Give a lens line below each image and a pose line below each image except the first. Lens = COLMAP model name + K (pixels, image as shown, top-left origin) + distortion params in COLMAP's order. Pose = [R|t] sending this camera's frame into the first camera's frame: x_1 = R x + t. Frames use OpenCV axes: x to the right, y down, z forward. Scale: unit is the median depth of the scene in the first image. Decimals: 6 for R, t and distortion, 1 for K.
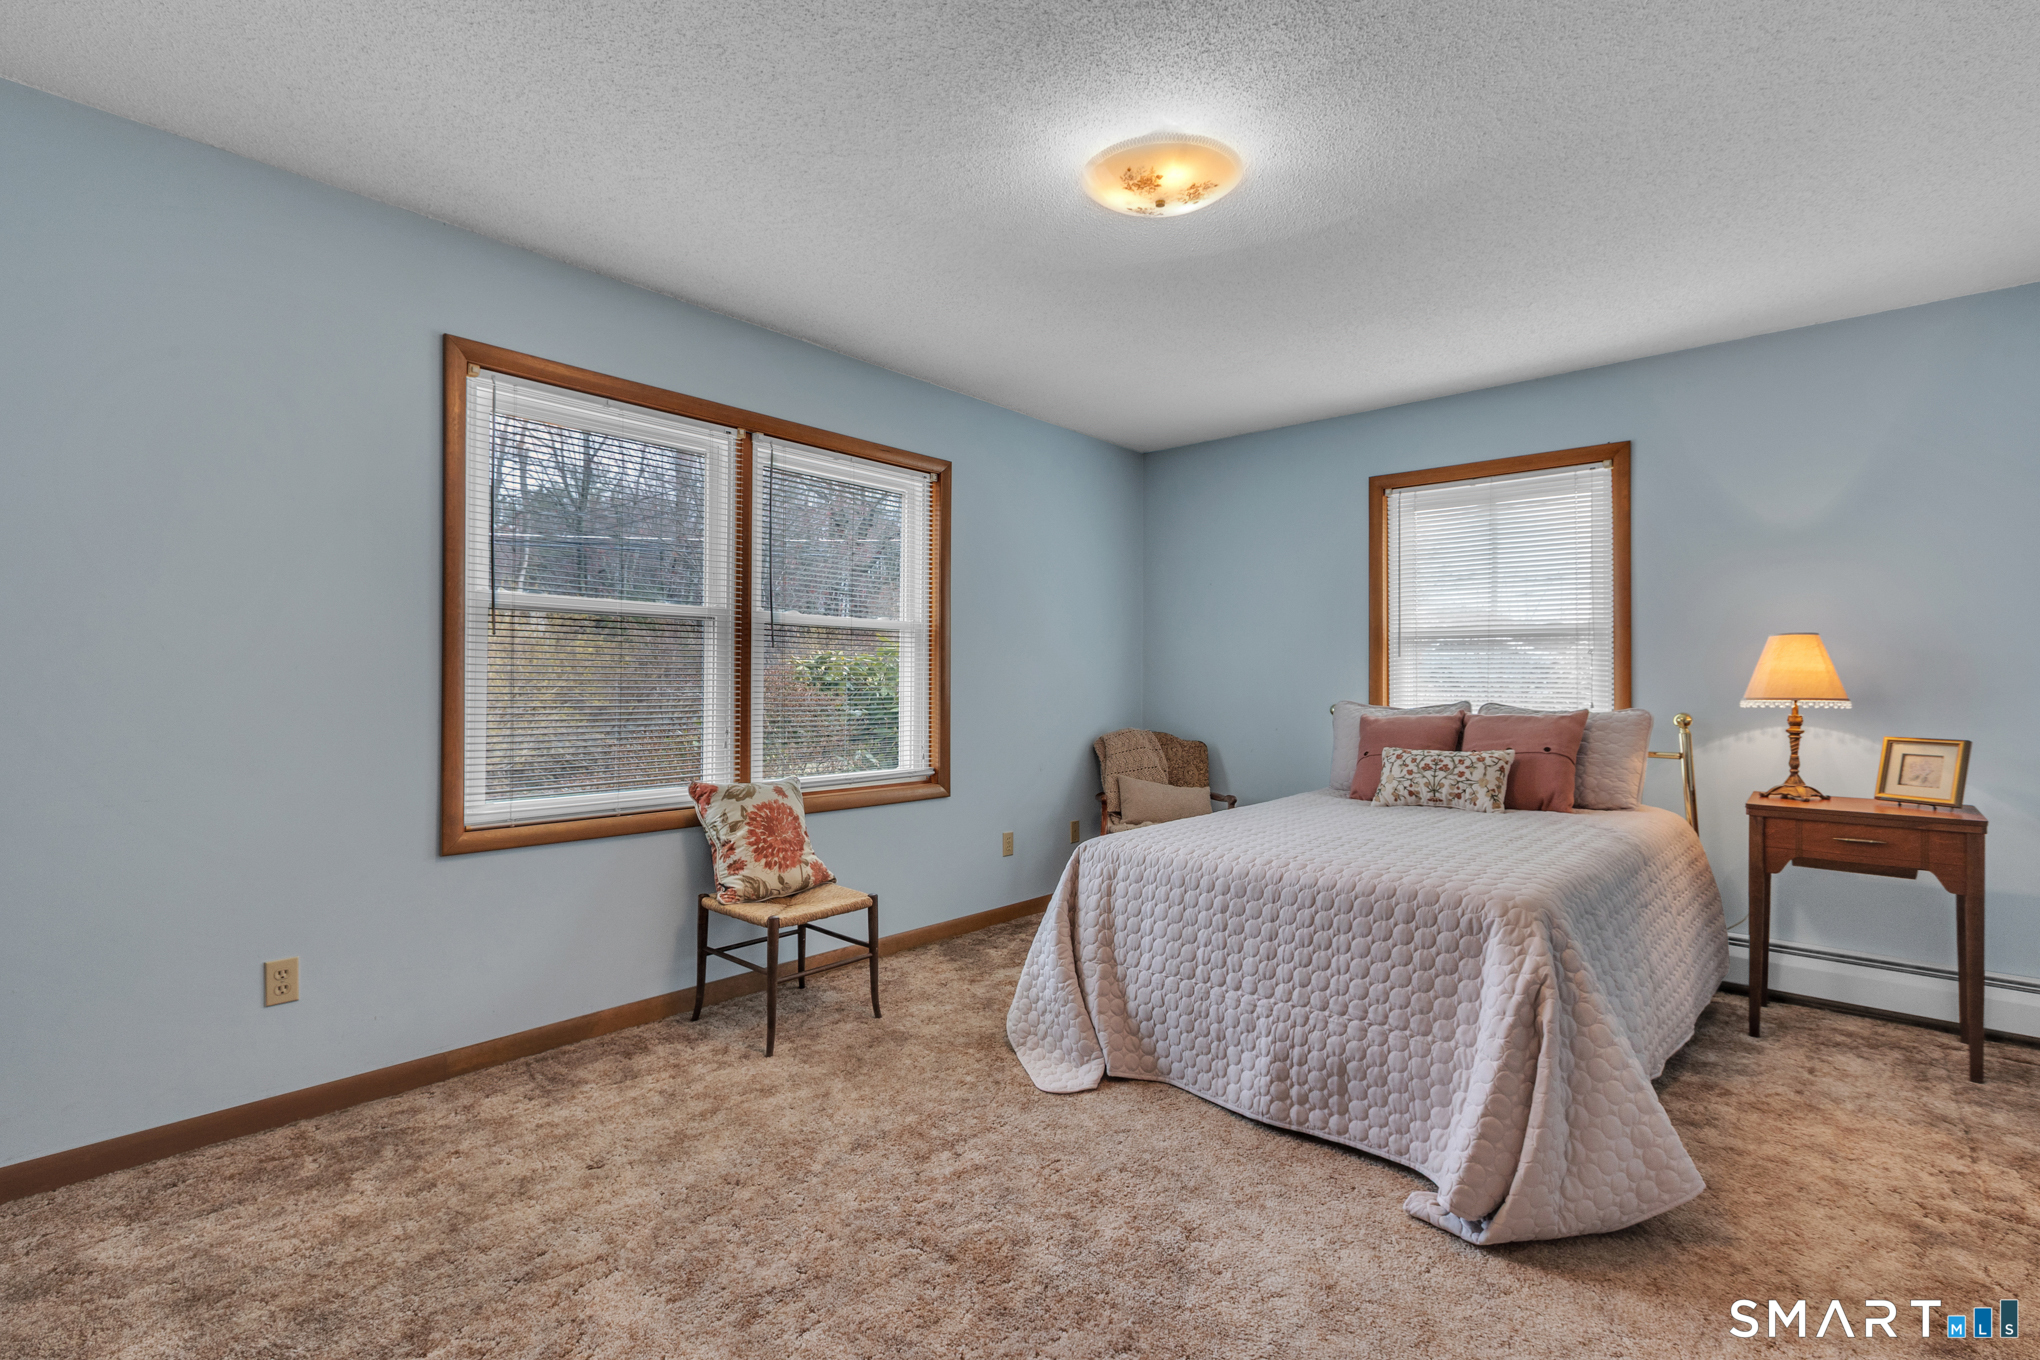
lens RADIAL K [[914.1, 0, 1029.8], [0, 914.1, 673.5], [0, 0, 1]] dist [-0.003818, 0.000090]
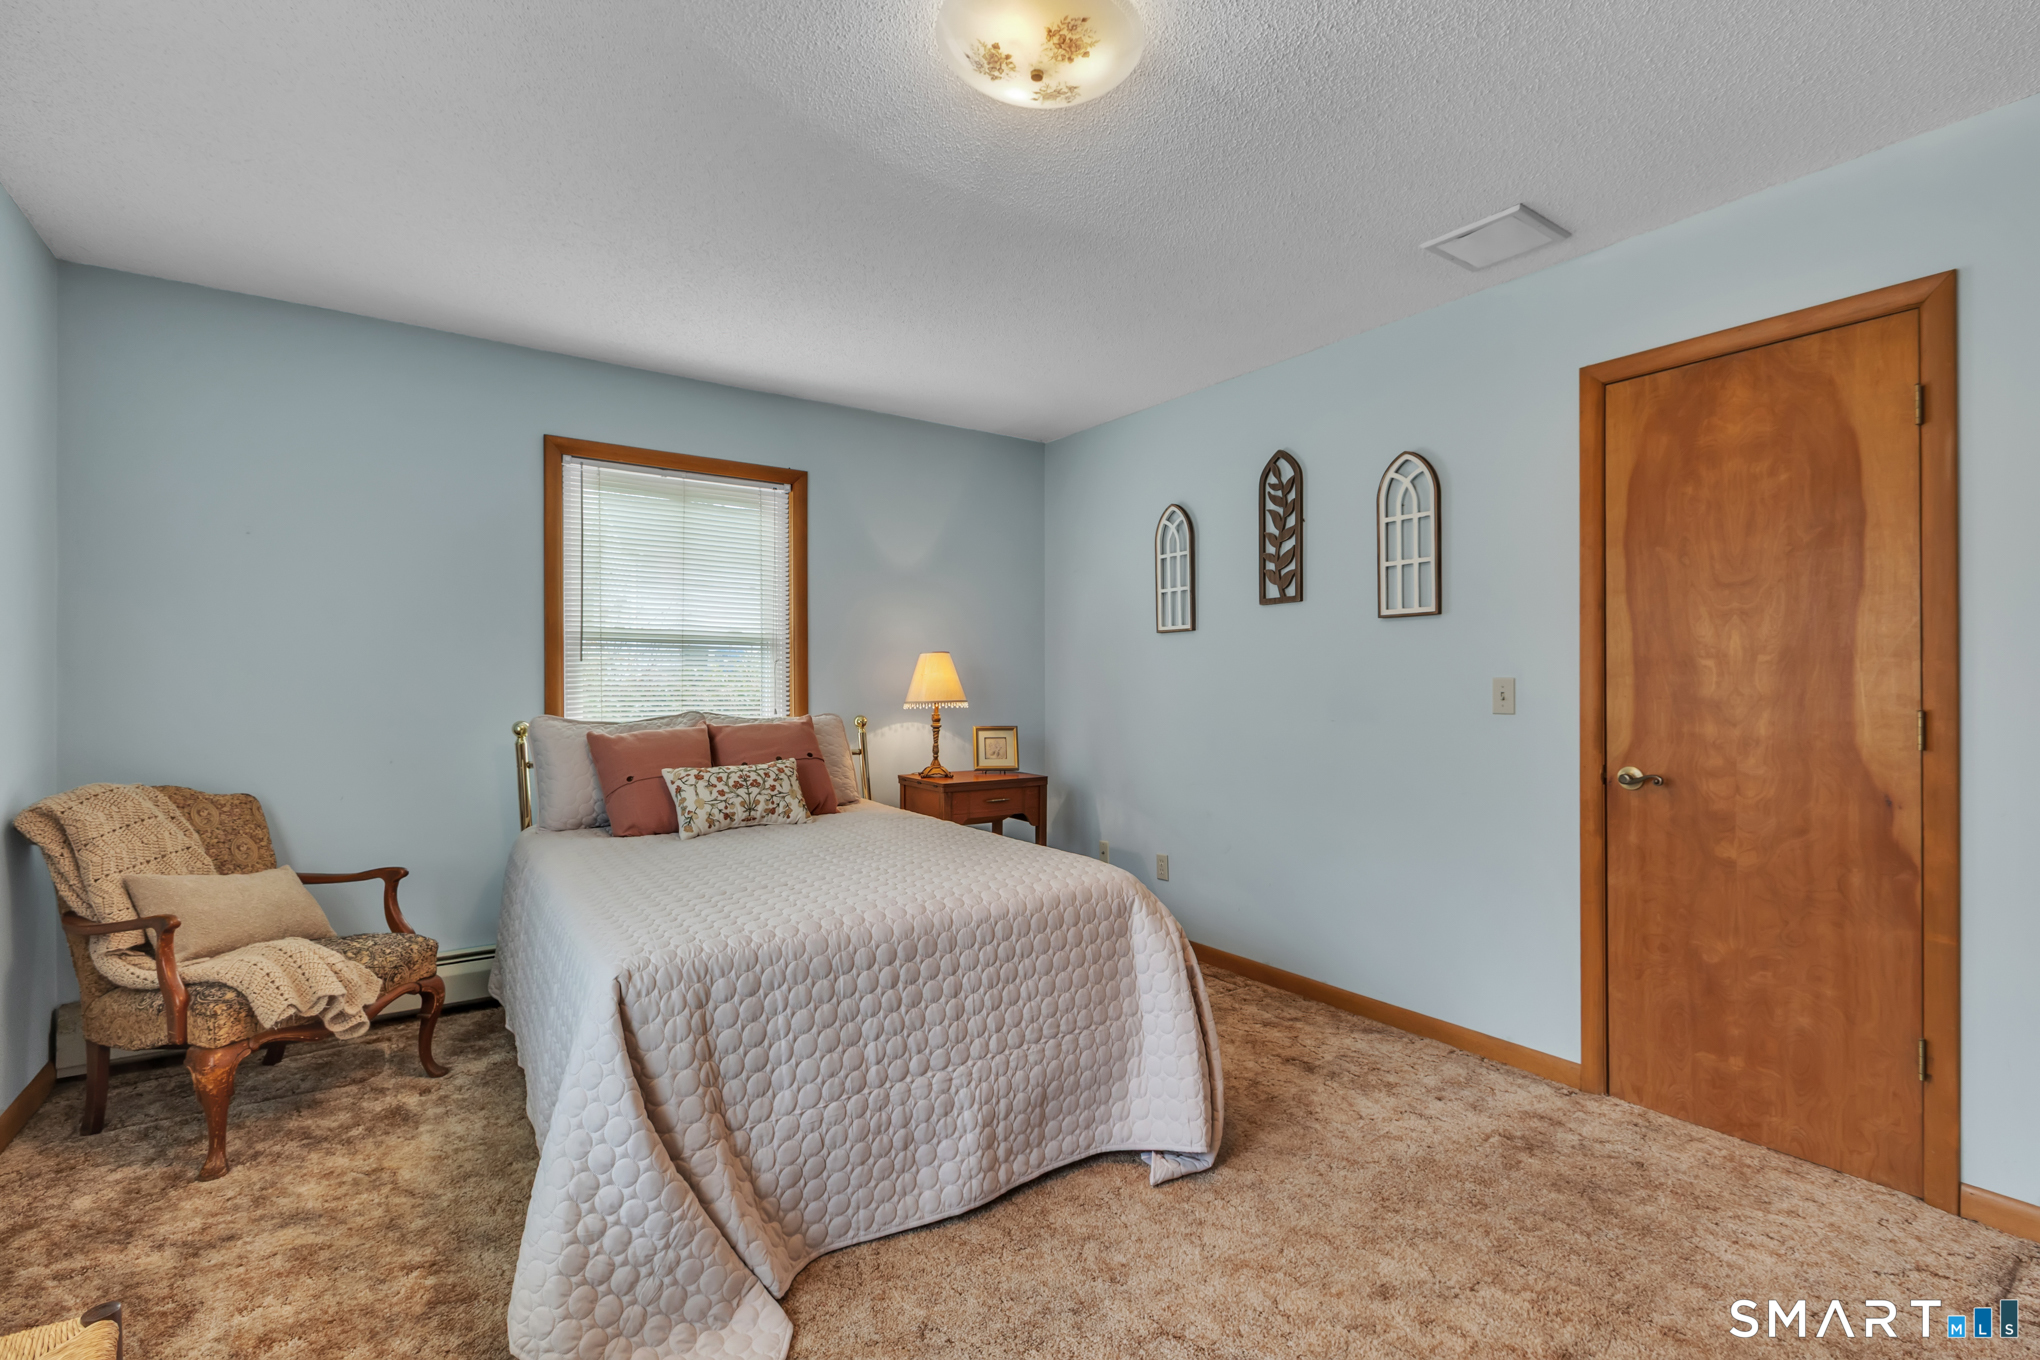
lens RADIAL K [[914.1, 0, 1023.9], [0, 914.1, 687.0], [0, 0, 1]] dist [-0.003818, 0.000090]
pose [[0.235625, -0.003452, 0.971838, -0.493816], [-0.004336, 0.999980, 0.004603, 0.000151], [-0.971834, -0.005298, 0.235605, 0.666028]]
